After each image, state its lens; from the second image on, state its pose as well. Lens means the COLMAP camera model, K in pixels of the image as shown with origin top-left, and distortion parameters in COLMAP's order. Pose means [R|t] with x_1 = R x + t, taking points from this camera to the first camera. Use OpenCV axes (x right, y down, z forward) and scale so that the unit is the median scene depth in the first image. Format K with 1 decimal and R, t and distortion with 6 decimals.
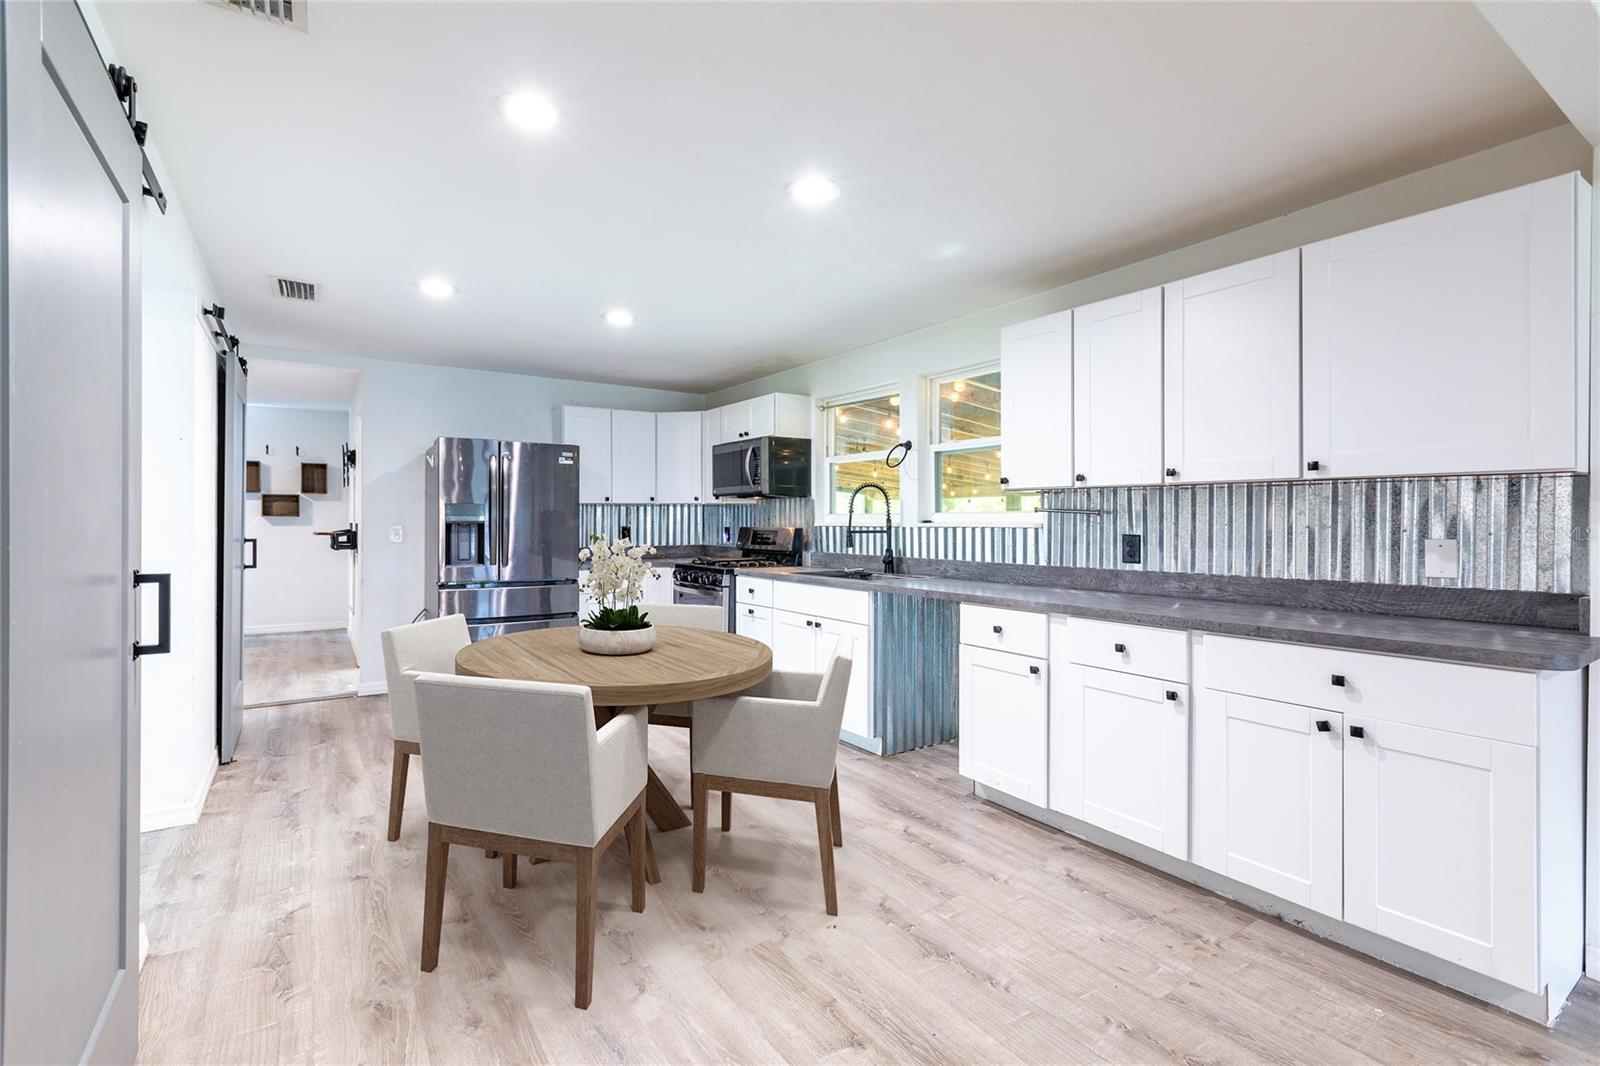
lens RADIAL K [[721.6, 0, 804.0], [0, 721.6, 523.1], [0, 0, 1]] dist [0.002502, 0.000300]
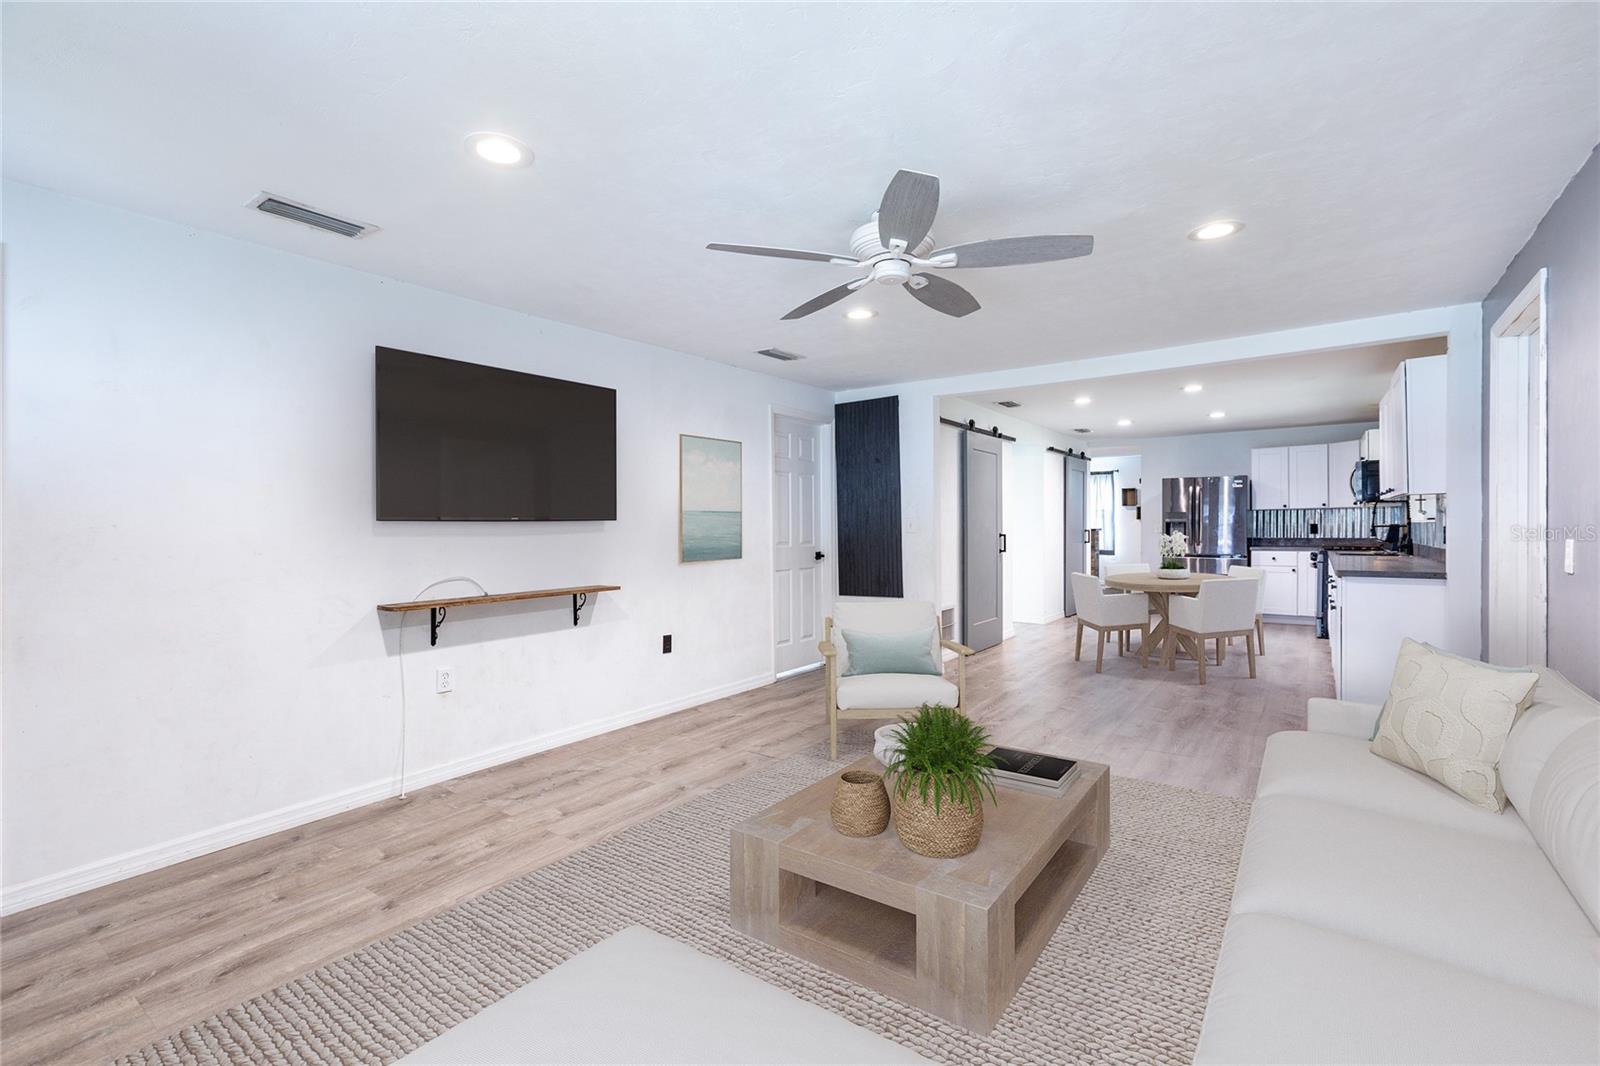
lens RADIAL K [[708.7, 0, 800.0], [0, 708.7, 533.0], [0, 0, 1]] dist [0.000522, -0.000004]
pose [[0.337508, 0.007737, -0.941291, 1.043071], [0.009824, 0.999883, 0.011741, -0.004333], [0.941271, -0.013210, 0.337393, -0.628292]]
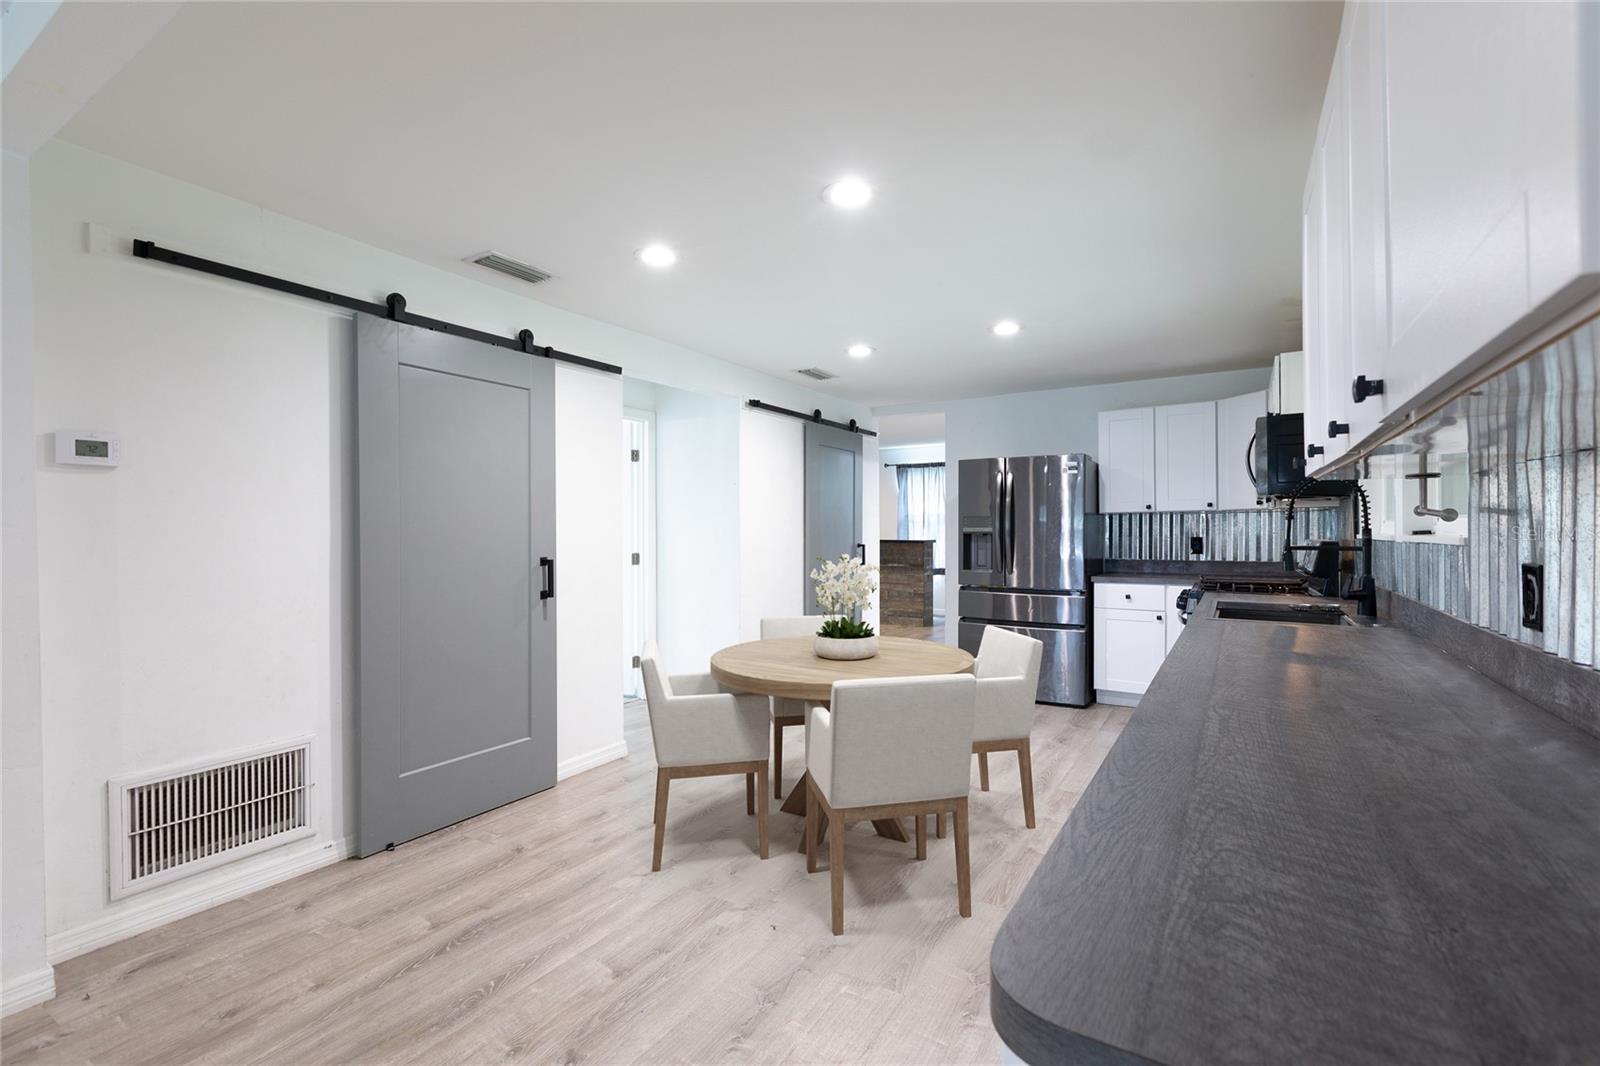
lens RADIAL K [[708.7, 0, 800.0], [0, 708.7, 533.0], [0, 0, 1]] dist [0.000522, -0.000004]
pose [[0.406232, 0.002052, -0.913768, 0.480403], [0.005693, 0.999972, 0.004776, -0.008962], [0.913752, -0.007142, 0.406209, 0.299753]]
